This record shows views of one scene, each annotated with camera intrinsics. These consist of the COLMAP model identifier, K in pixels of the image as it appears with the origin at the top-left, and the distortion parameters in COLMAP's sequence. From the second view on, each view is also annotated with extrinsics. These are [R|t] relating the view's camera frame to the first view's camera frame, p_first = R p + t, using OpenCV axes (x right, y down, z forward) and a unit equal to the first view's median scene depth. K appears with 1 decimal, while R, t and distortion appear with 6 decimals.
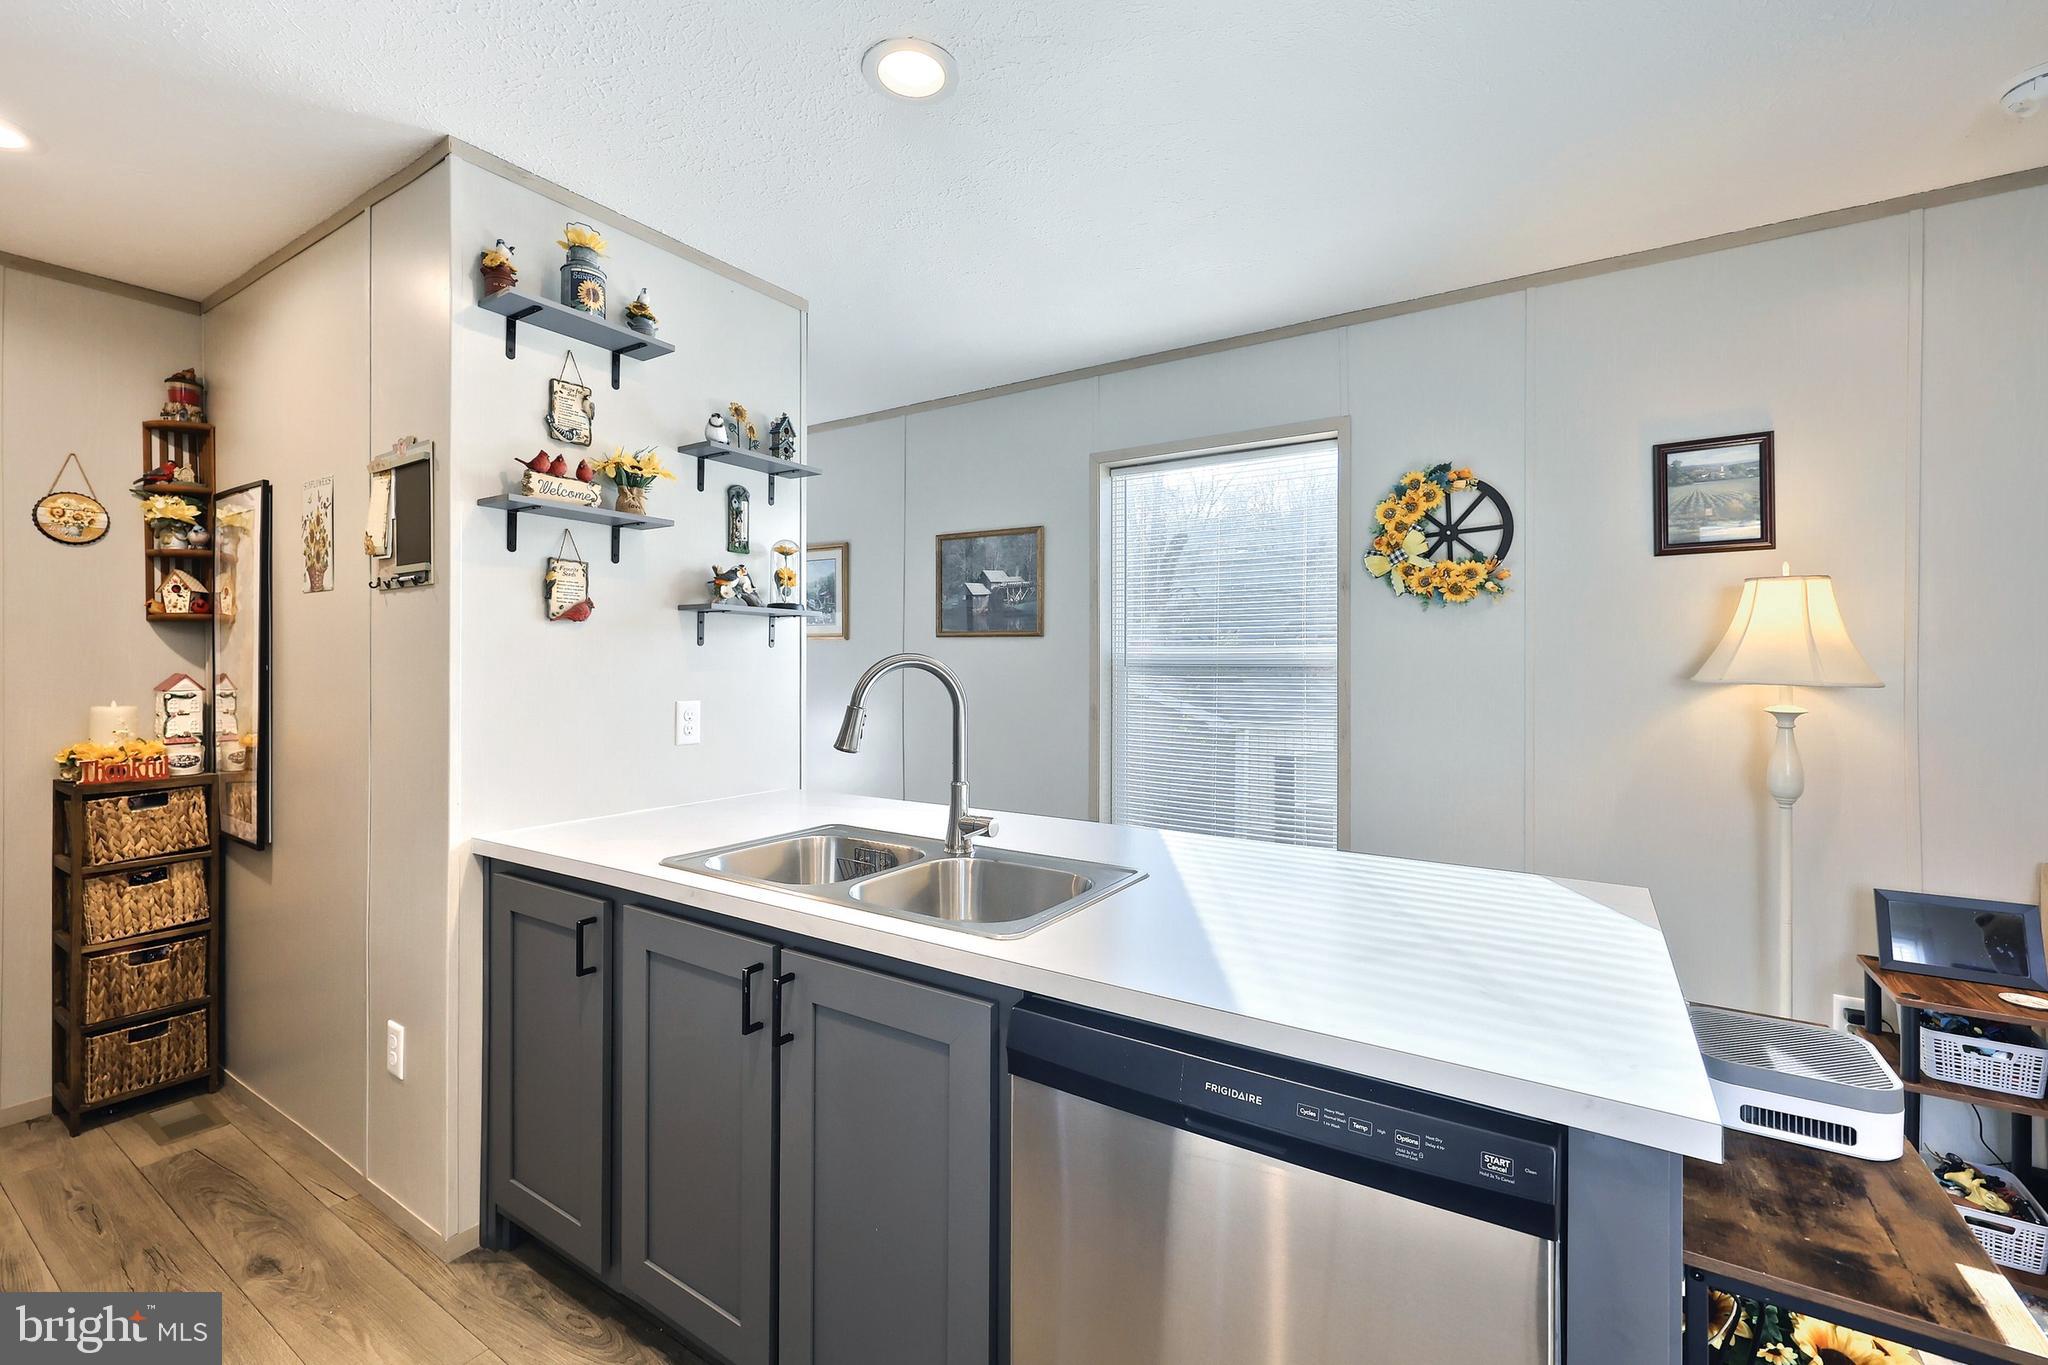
lens RADIAL K [[859.4, 0, 1029.1], [0, 859.4, 660.9], [0, 0, 1]] dist [-0.000460, -0.000109]
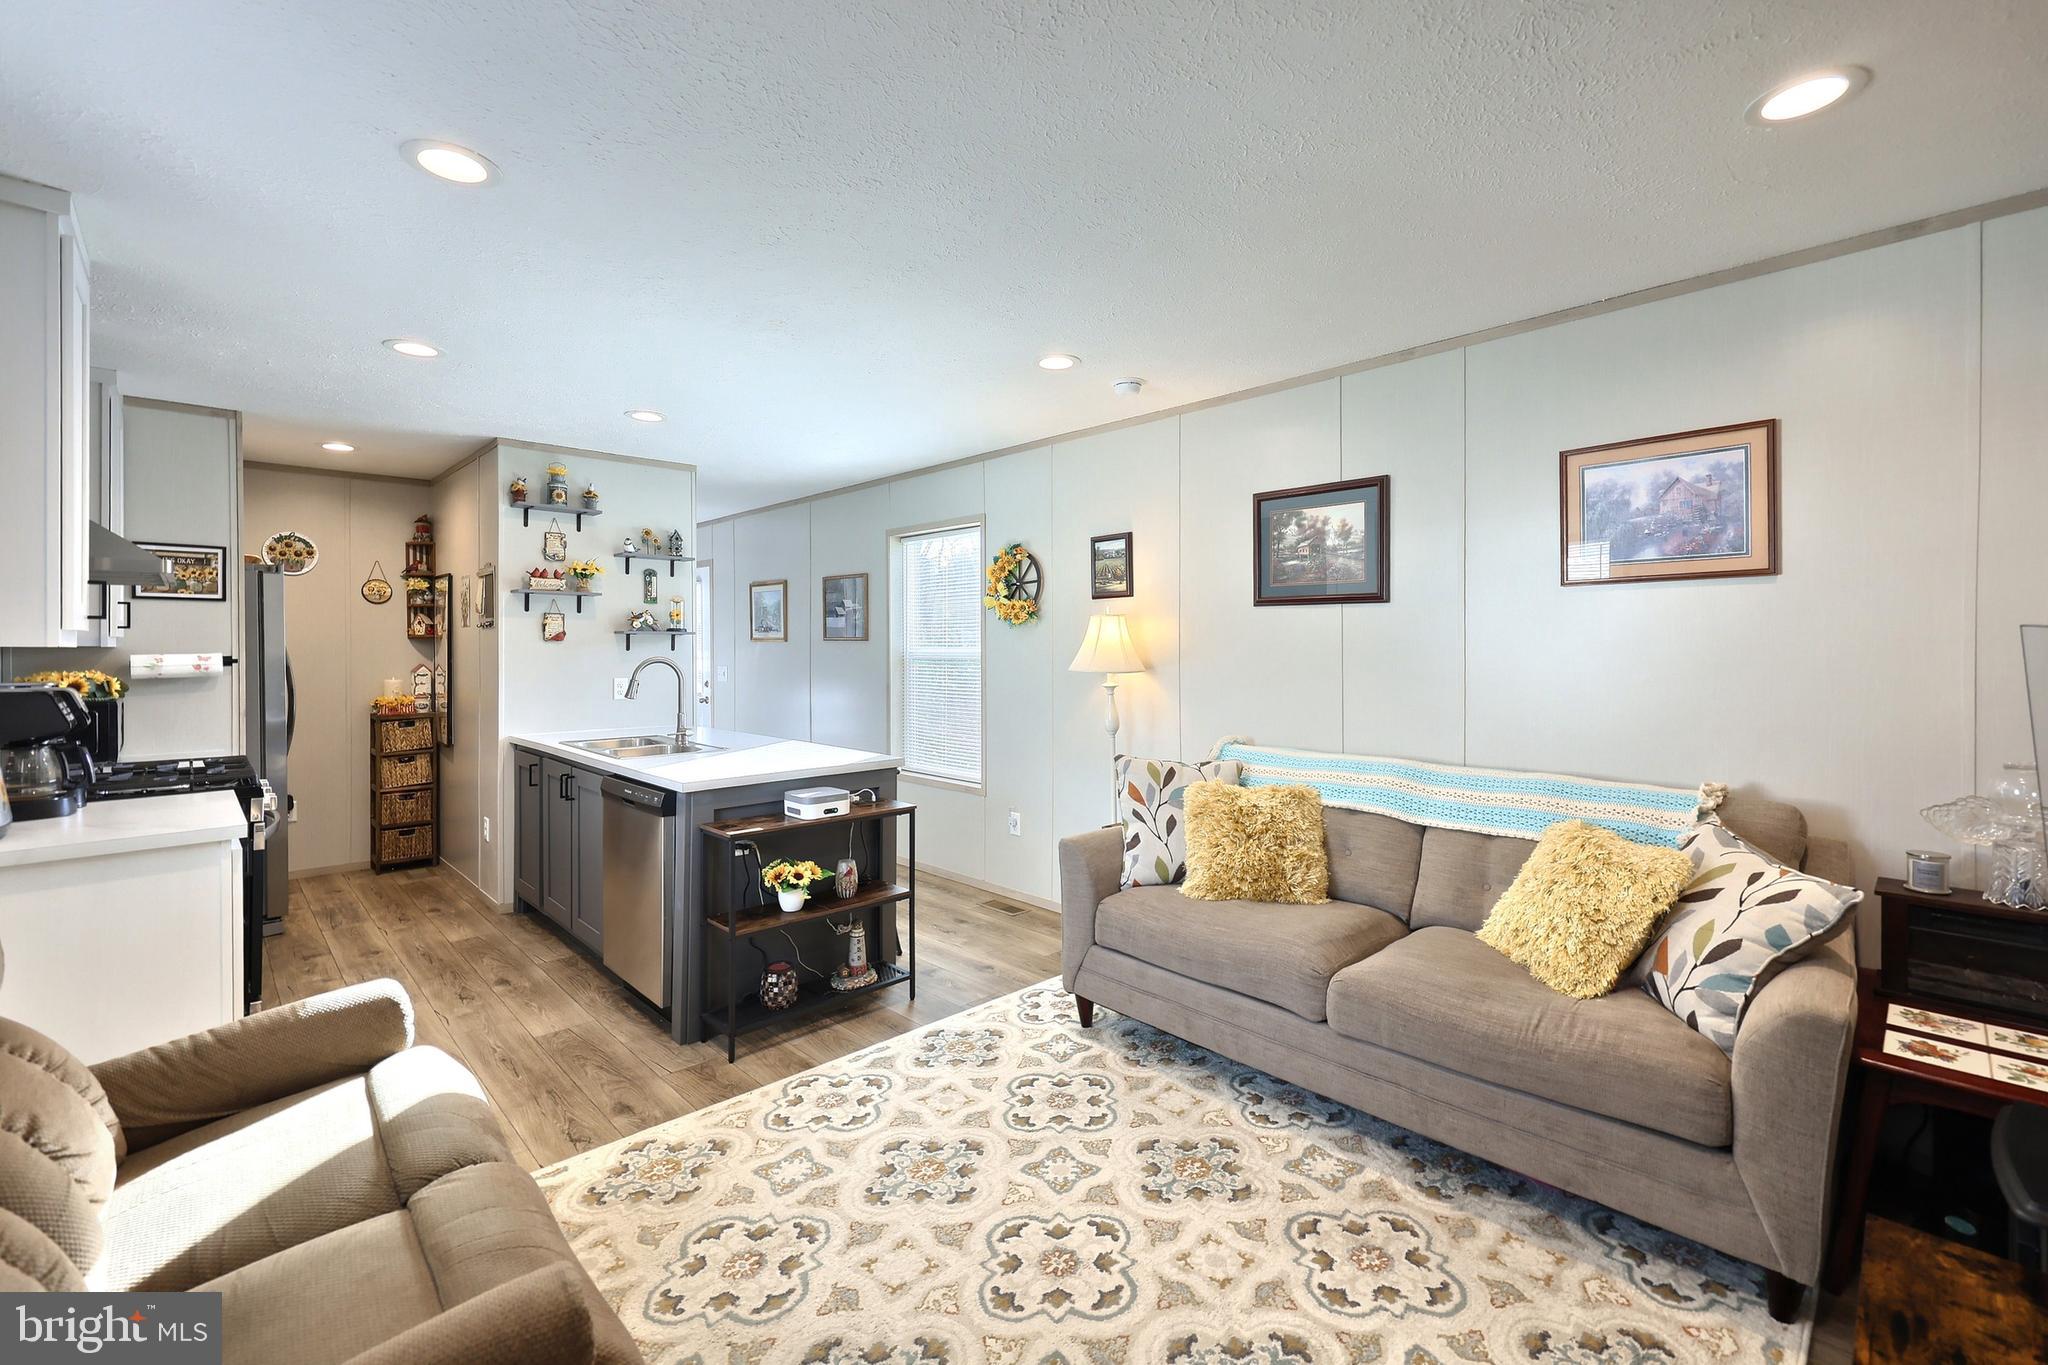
lens RADIAL K [[865.5, 0, 1042.7], [0, 865.5, 649.6], [0, 0, 1]] dist [0.000894, 0.000032]
pose [[0.976209, -0.002812, -0.216814, 0.956856], [0.003597, 0.999988, 0.003225, -0.021997], [0.216803, -0.003929, 0.976208, -0.734820]]
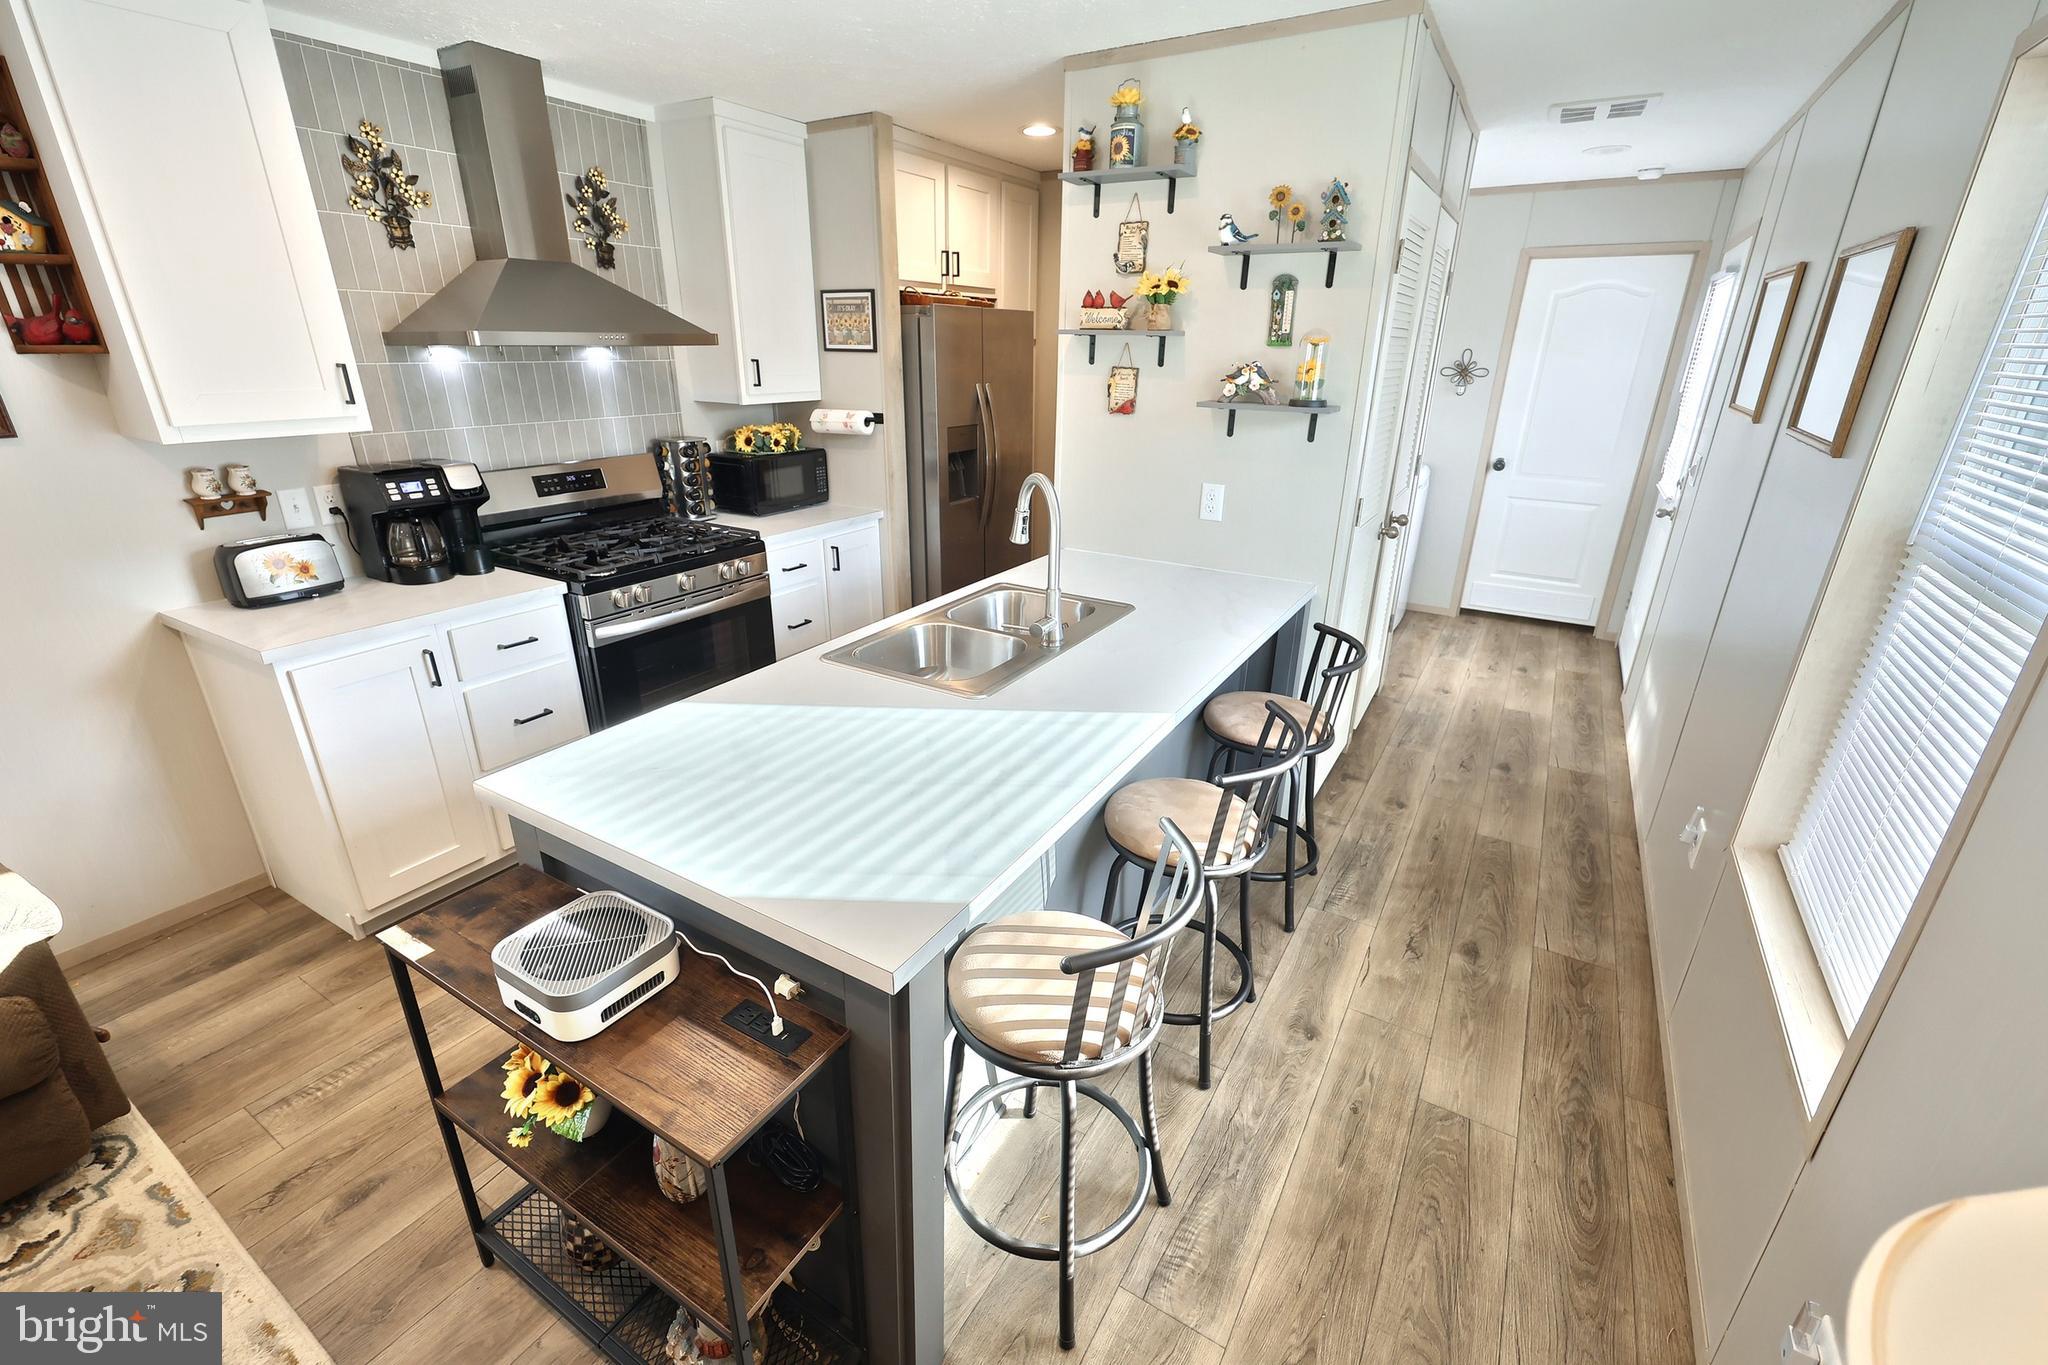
lens RADIAL K [[857.9, 0, 1010.7], [0, 857.9, 687.9], [0, 0, 1]] dist [0.000112, -0.000229]
pose [[0.021706, 0.371758, -0.928076, 0.760110], [-0.009541, 0.928329, 0.371637, -0.122705], [0.999719, 0.000788, 0.023698, 0.642142]]
